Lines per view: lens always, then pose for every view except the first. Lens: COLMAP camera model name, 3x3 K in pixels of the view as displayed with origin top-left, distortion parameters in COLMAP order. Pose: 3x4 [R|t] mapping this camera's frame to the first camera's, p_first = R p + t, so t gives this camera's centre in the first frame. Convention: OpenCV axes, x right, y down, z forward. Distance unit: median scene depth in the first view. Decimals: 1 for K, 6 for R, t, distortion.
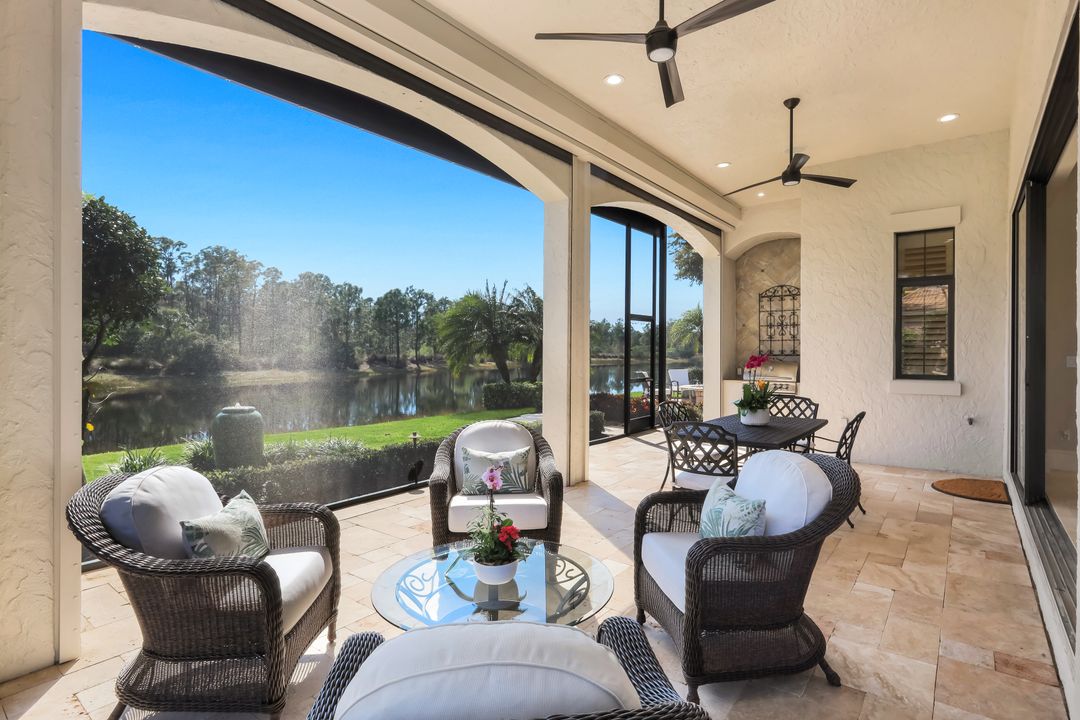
lens RADIAL K [[546.4, 0, 536.3], [0, 546.4, 356.5], [0, 0, 1]] dist [-0.000716, 0.000342]
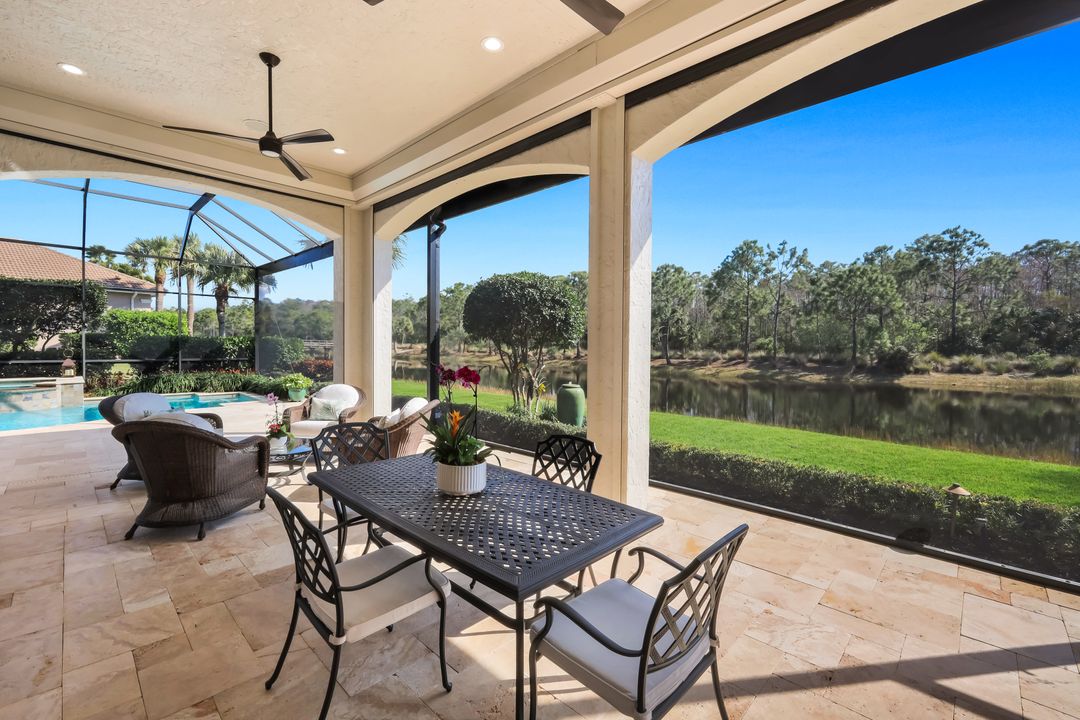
lens RADIAL K [[462.2, 0, 535.5], [0, 462.2, 353.6], [0, 0, 1]] dist [0.000821, -0.000020]
pose [[-0.102025, 0.015966, -0.994654, 1.115476], [-0.017359, 0.999690, 0.017827, -0.028005], [0.994630, 0.019085, -0.101716, 1.452275]]
